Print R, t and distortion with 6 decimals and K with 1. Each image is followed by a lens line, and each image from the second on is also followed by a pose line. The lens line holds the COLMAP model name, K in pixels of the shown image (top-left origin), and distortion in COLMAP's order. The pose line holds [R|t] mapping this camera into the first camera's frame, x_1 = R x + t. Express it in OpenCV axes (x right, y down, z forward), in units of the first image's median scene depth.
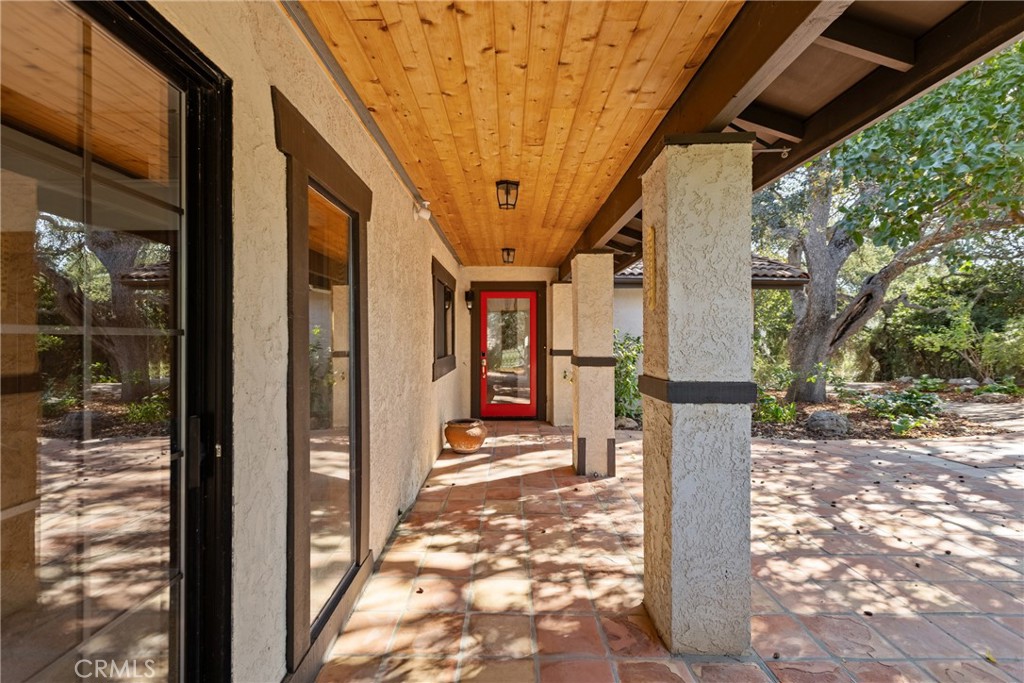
lens RADIAL K [[487.1, 0, 513.5], [0, 487.1, 339.6], [0, 0, 1]] dist [-0.005781, -0.001024]
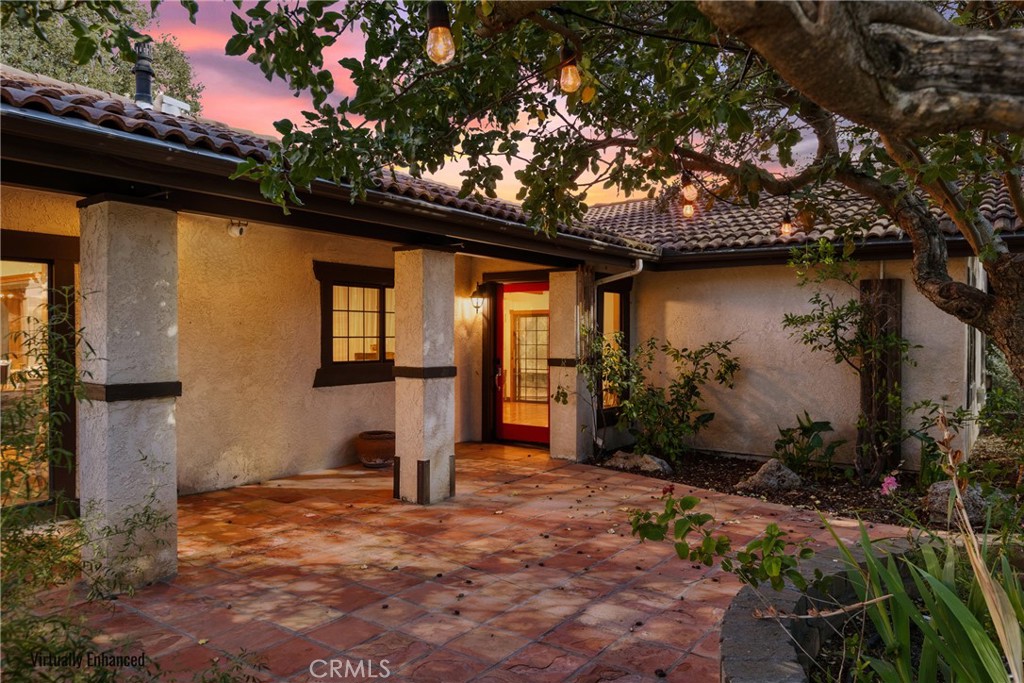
lens RADIAL K [[727.7, 0, 510.9], [0, 727.7, 340.2], [0, 0, 1]] dist [-0.004484, -0.000701]
pose [[0.803589, 0.007812, -0.595134, 1.332745], [-0.003099, 0.999955, 0.008942, -0.030507], [0.595177, -0.005341, 0.803577, 0.059537]]
